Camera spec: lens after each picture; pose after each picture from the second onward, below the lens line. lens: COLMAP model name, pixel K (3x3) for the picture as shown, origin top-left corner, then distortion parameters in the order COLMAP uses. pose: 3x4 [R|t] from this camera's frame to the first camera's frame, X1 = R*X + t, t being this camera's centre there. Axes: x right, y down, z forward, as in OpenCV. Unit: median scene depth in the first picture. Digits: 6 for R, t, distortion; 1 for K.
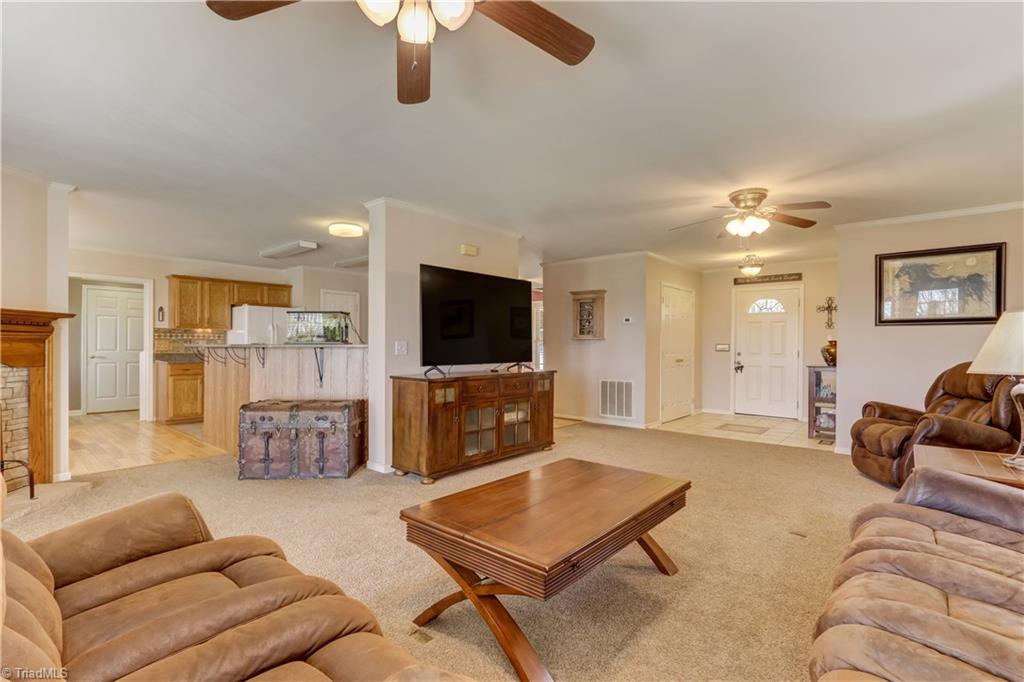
lens RADIAL K [[479.9, 0, 509.1], [0, 479.9, 345.5], [0, 0, 1]] dist [-0.004507, -0.000274]
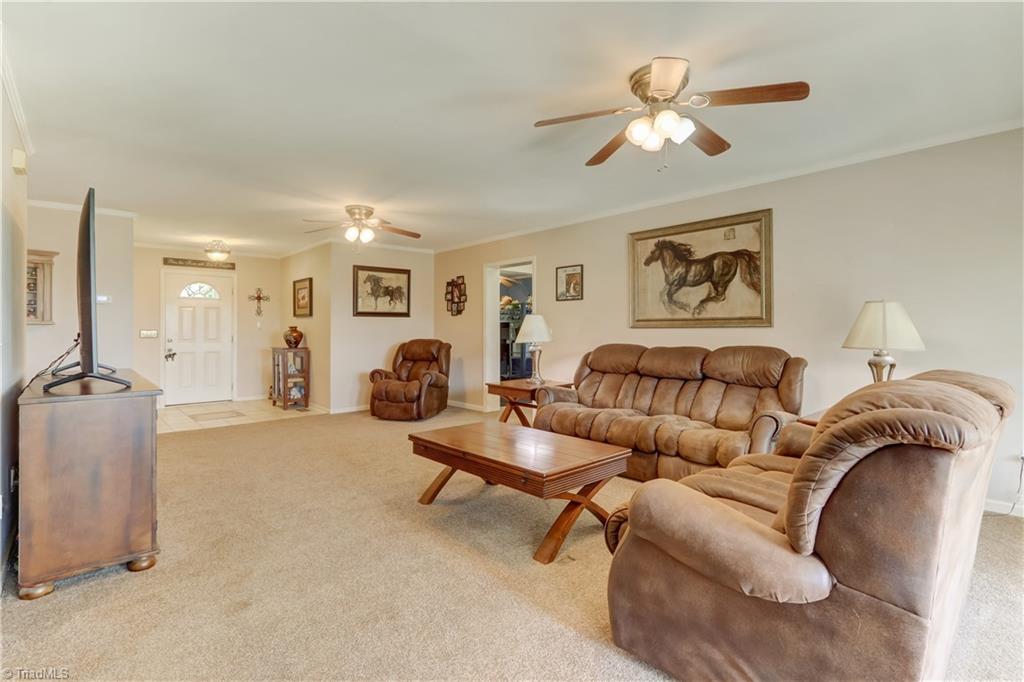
lens RADIAL K [[487.9, 0, 506.3], [0, 487.9, 331.4], [0, 0, 1]] dist [-0.004963, -0.000903]
pose [[0.119655, -0.009611, 0.992769, -0.453840], [0.005760, 0.999943, 0.008987, -0.005191], [-0.992799, 0.004643, 0.119703, 0.299701]]
